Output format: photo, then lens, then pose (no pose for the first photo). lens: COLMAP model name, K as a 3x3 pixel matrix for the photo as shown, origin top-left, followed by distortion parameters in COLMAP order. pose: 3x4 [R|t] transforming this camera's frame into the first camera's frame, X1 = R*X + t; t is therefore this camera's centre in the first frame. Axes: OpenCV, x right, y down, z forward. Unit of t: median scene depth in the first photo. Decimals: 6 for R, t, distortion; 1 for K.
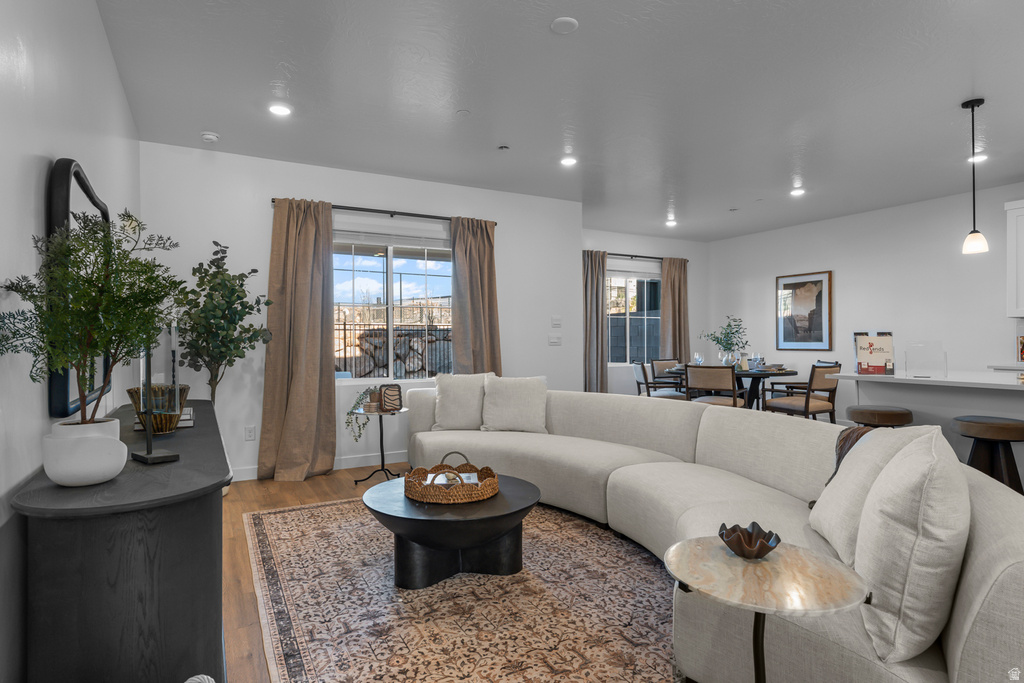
lens RADIAL K [[559.3, 0, 512.0], [0, 559.3, 341.5], [0, 0, 1]] dist [-0.003121, 0.000415]
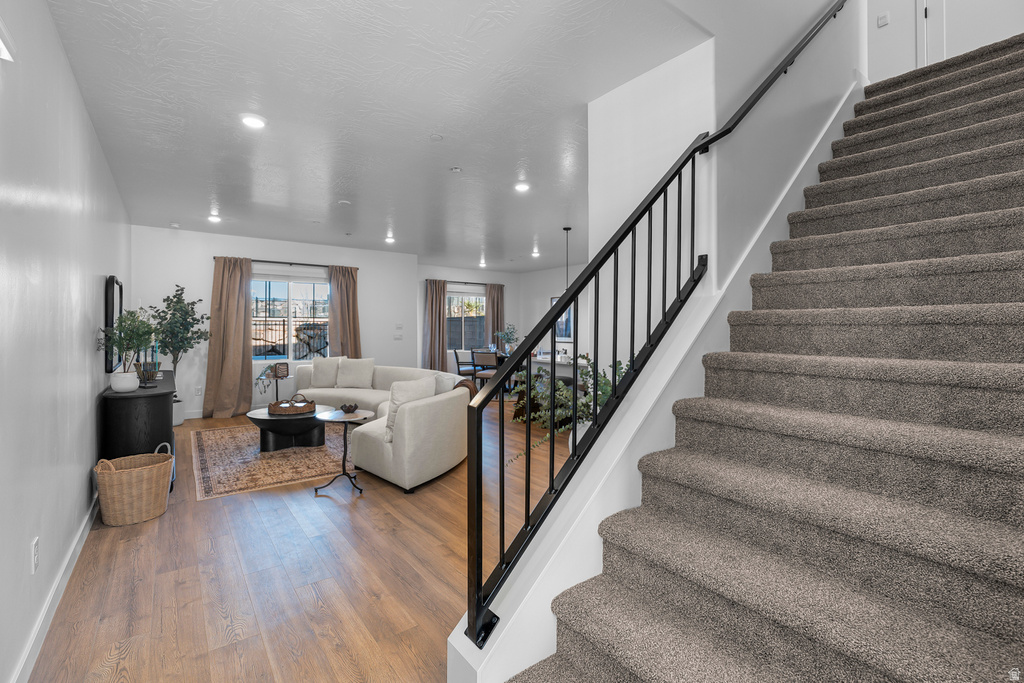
lens RADIAL K [[459.1, 0, 514.7], [0, 459.1, 326.6], [0, 0, 1]] dist [-0.002997, 0.000166]
pose [[0.990621, 0.007805, 0.136415, 0.322106], [-0.006771, 0.999945, -0.008046, -0.033174], [-0.136470, 0.007047, 0.990619, -0.568731]]
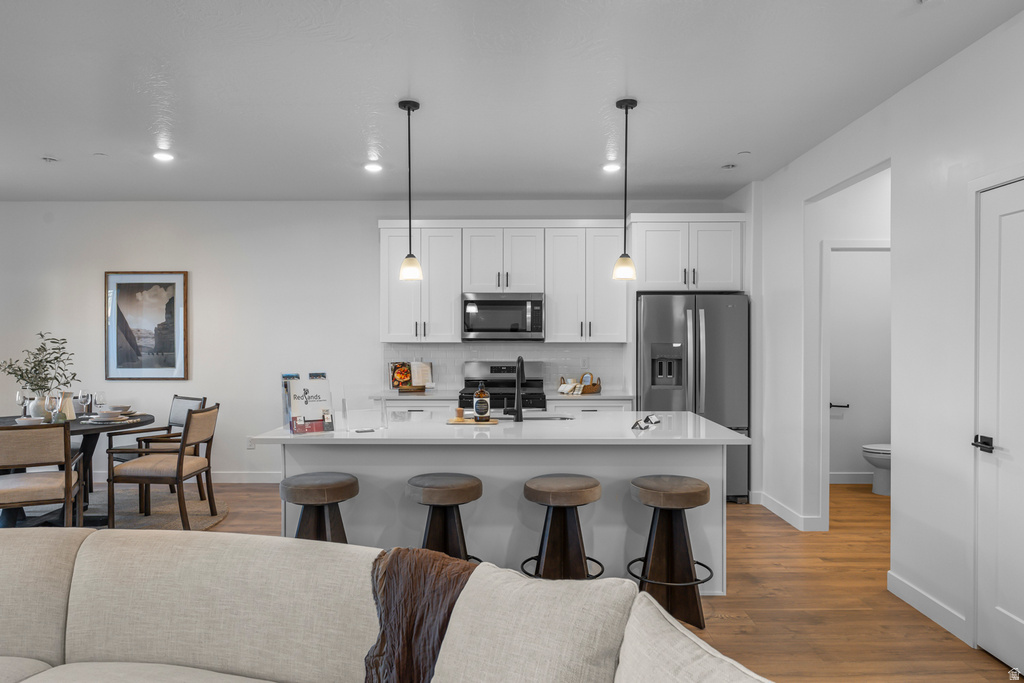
lens RADIAL K [[689.1, 0, 512.0], [0, 689.1, 341.5], [0, 0, 1]] dist [0.001915, -0.000168]
pose [[0.498585, -0.000064, 0.866841, -0.008257], [0.001222, 0.999999, -0.000629, -0.052549], [-0.866840, 0.001373, 0.498584, 0.276202]]
